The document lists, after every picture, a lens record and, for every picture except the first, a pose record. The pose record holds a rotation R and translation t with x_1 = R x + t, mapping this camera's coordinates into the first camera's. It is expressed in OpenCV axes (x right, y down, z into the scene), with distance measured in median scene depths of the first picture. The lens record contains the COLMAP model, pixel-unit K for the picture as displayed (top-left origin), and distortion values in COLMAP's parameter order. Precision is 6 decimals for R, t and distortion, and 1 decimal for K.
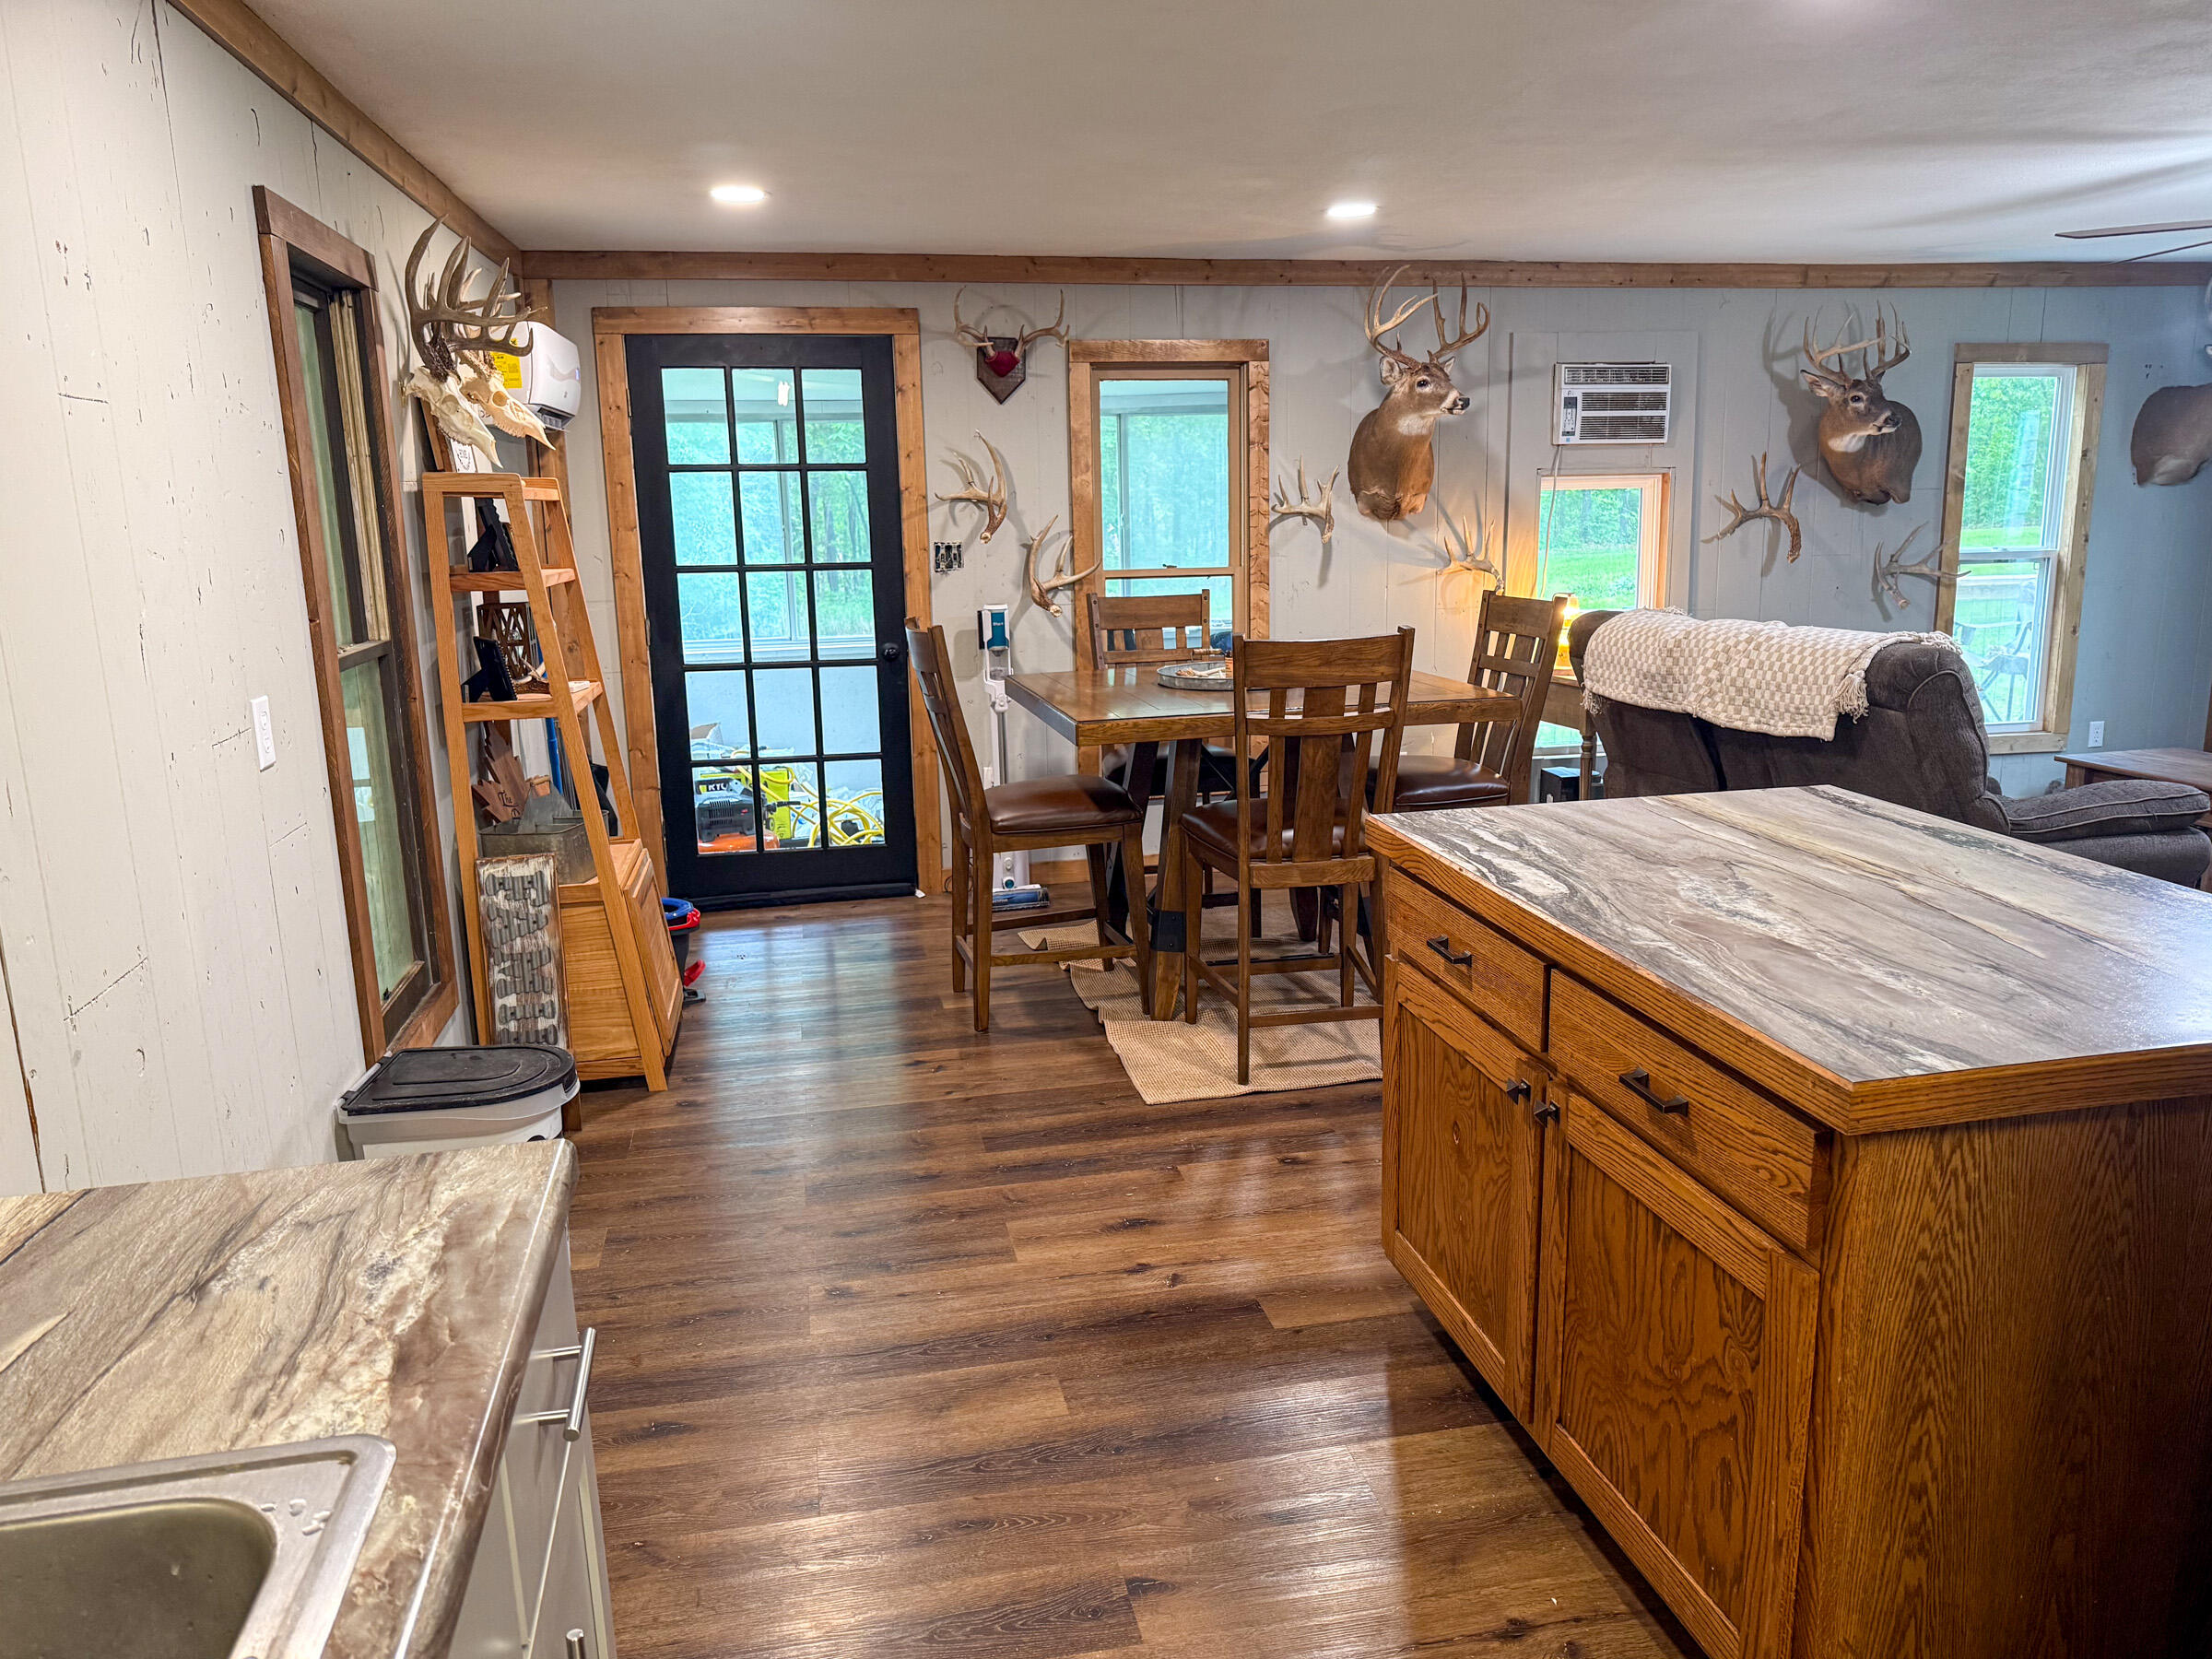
lens RADIAL K [[1605.6, 0, 1125.1], [0, 1605.6, 836.9], [0, 0, 1]] dist [-0.014120, 0.006985]
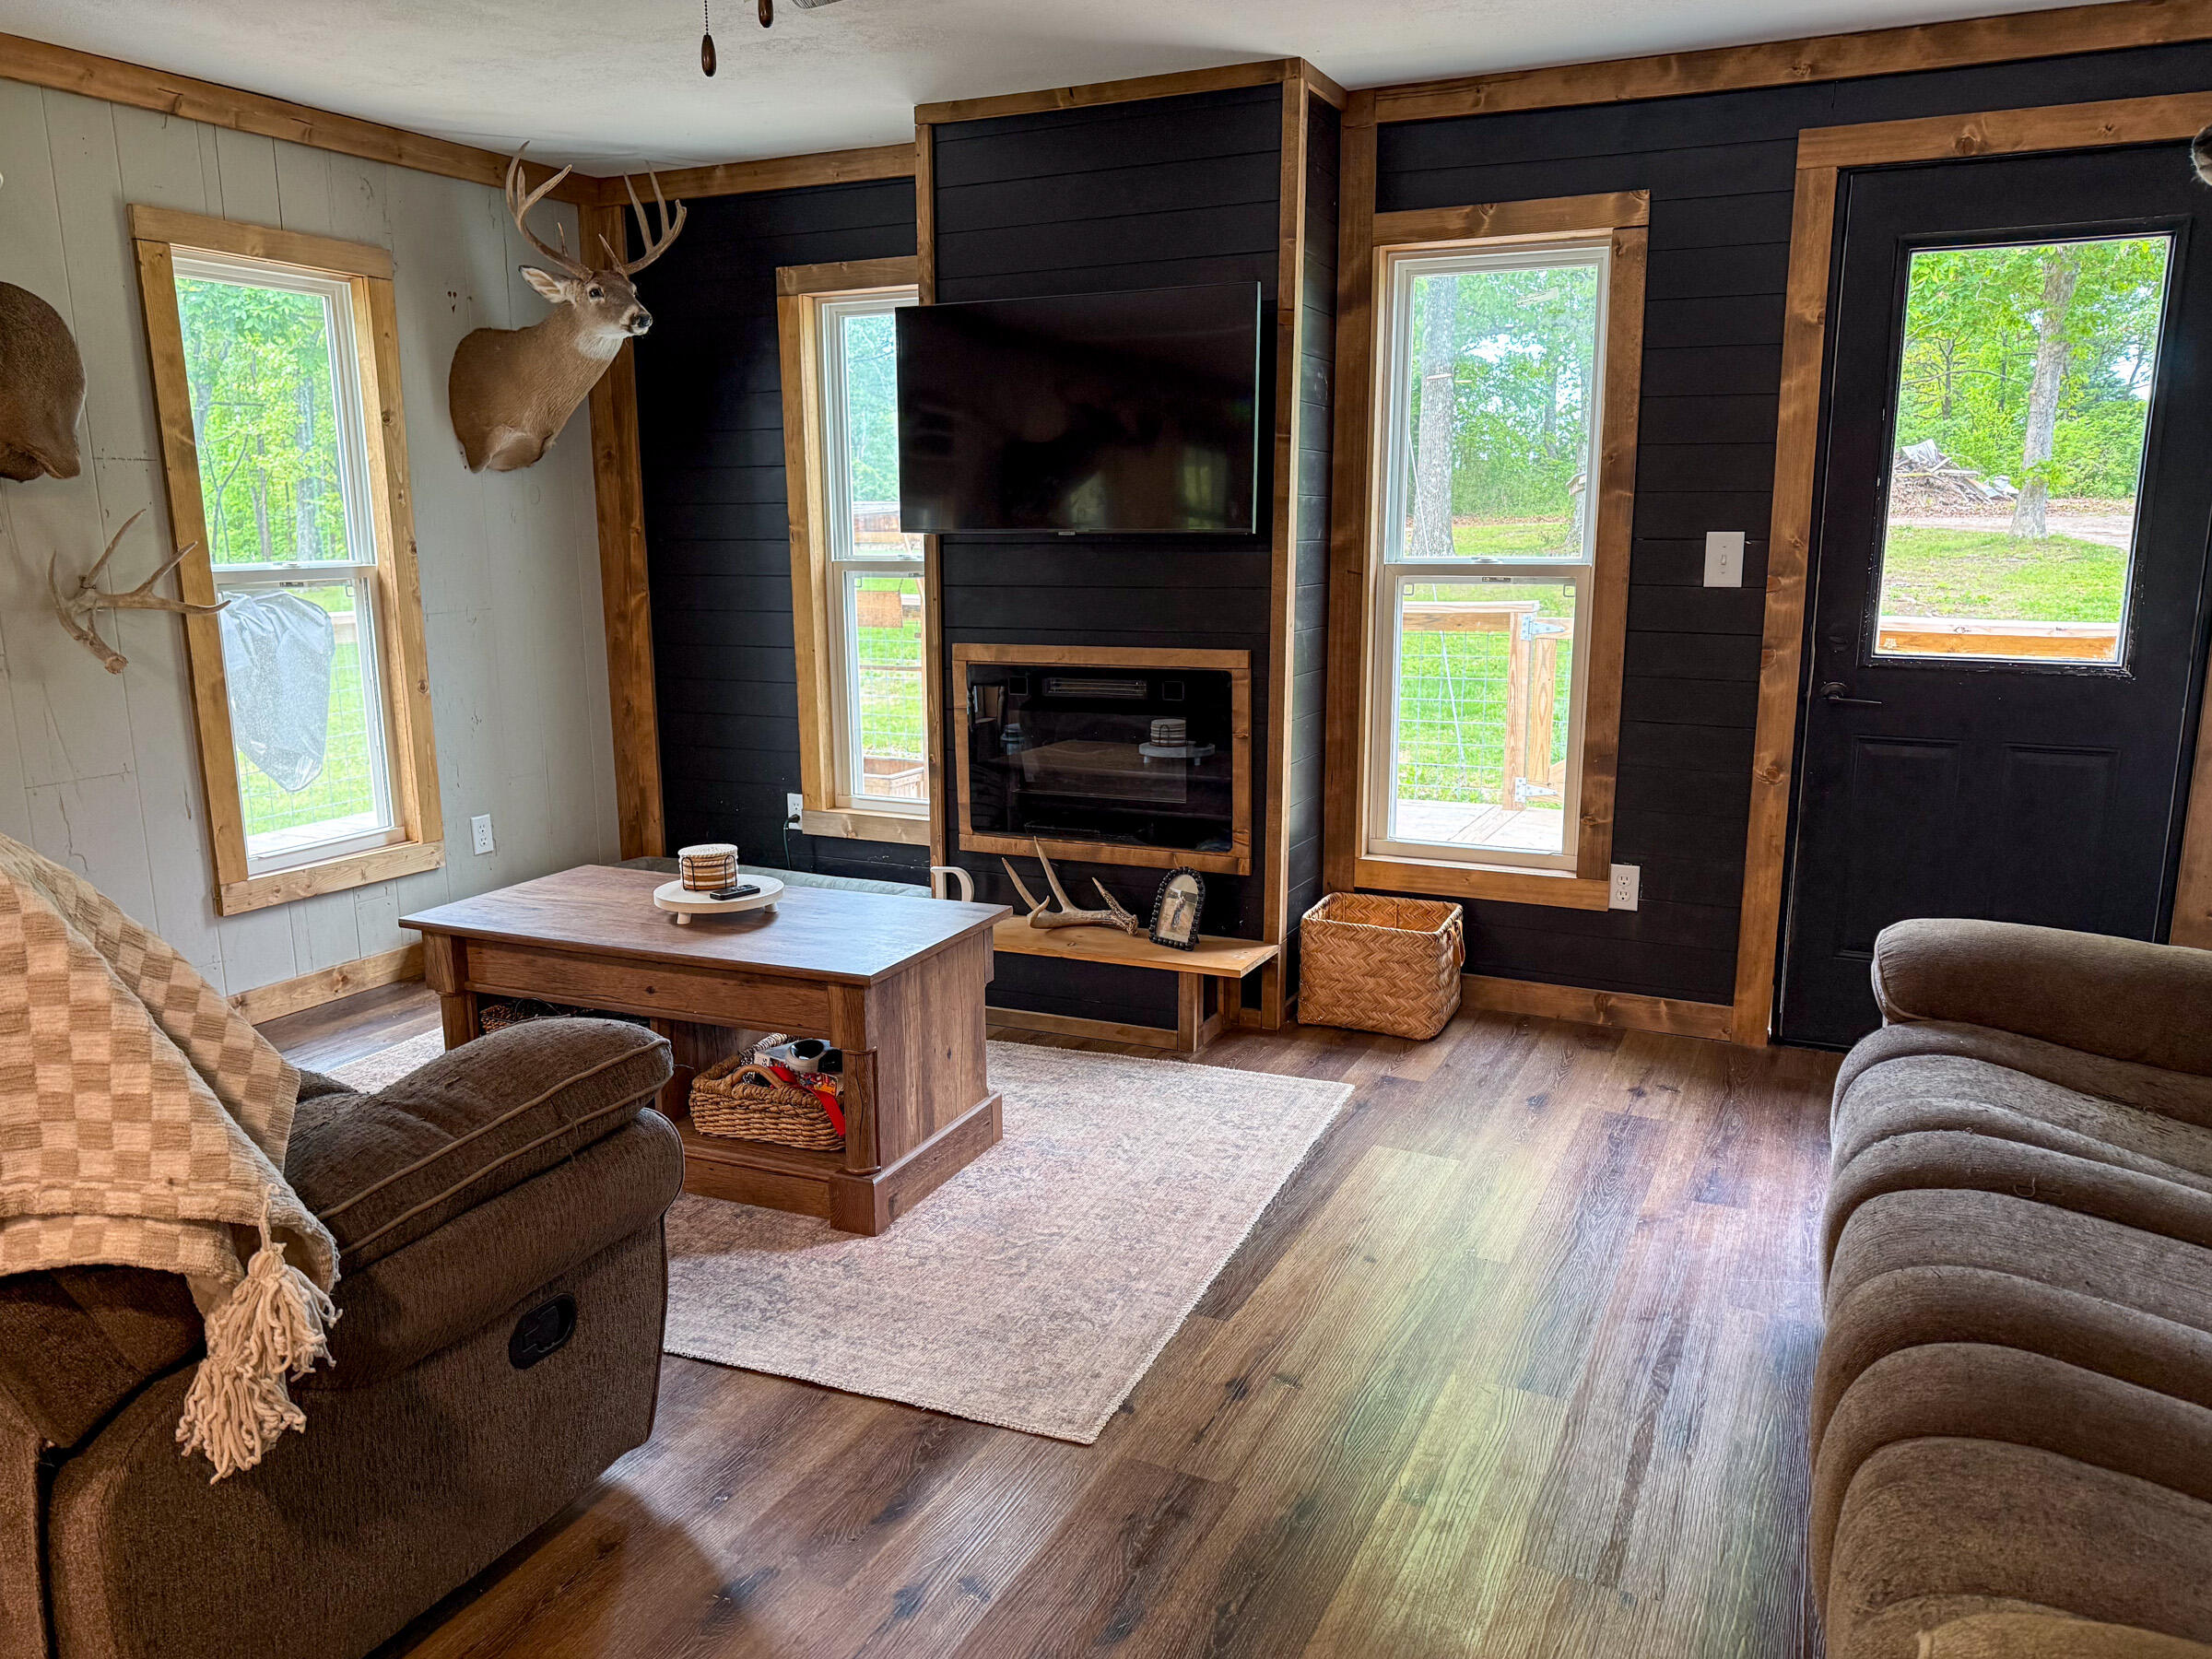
lens RADIAL K [[1605.6, 0, 1095.7], [0, 1605.6, 849.5], [0, 0, 1]] dist [-0.014120, 0.006985]
pose [[0.613180, -0.146947, 0.776156, 0.389742], [0.162537, 0.984992, 0.058077, -0.090316], [-0.773041, 0.090542, 0.627861, 0.606790]]
